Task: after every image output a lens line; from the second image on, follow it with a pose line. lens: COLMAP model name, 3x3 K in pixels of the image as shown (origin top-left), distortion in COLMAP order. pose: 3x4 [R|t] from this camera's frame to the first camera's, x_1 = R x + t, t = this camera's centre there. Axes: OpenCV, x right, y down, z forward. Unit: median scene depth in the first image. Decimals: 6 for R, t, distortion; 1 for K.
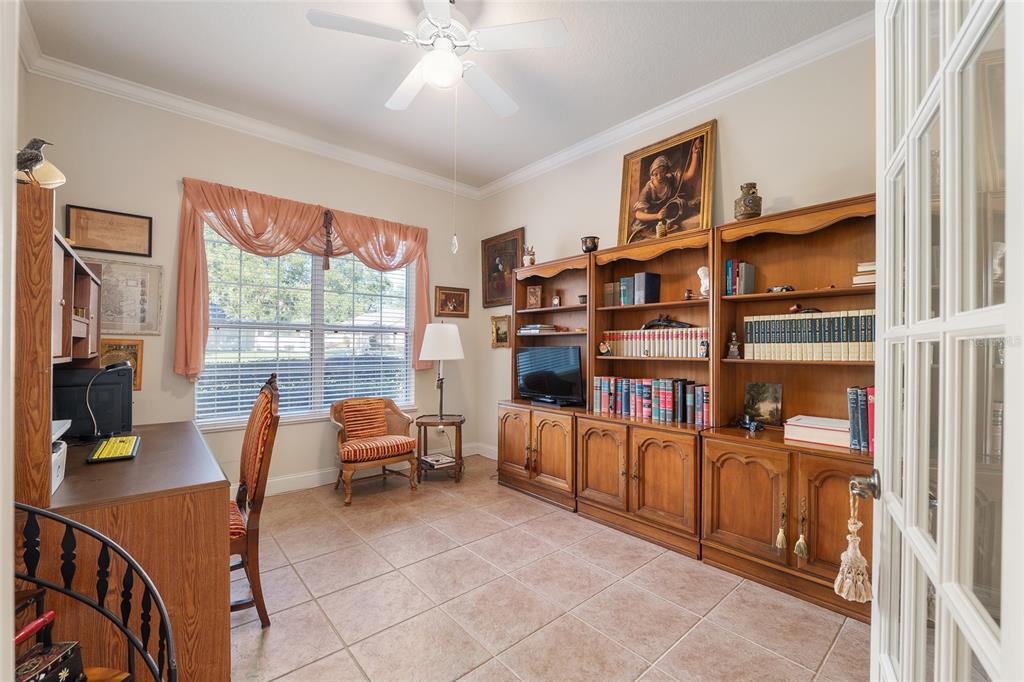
lens RADIAL K [[425.6, 0, 509.2], [0, 425.6, 345.4], [0, 0, 1]] dist [-0.003434, -0.000049]
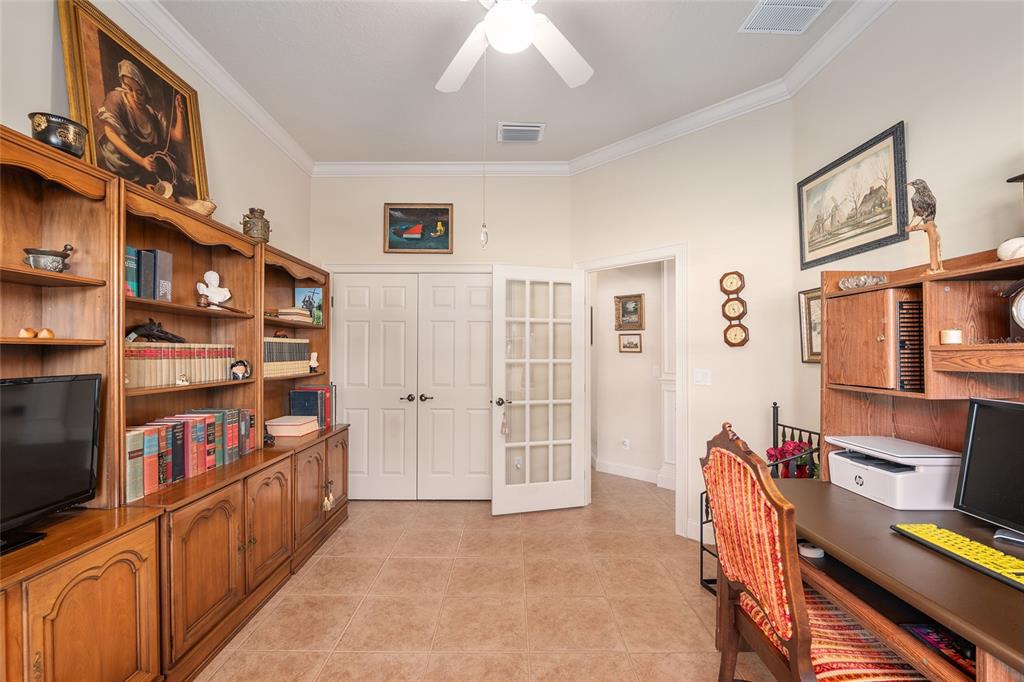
lens RADIAL K [[425.6, 0, 511.4], [0, 425.6, 348.7], [0, 0, 1]] dist [-0.003434, -0.000049]
pose [[-0.754250, 0.000848, 0.656587, -0.480446], [-0.008859, 0.999895, -0.011467, -0.024176], [-0.656528, -0.014466, -0.754163, 1.116766]]
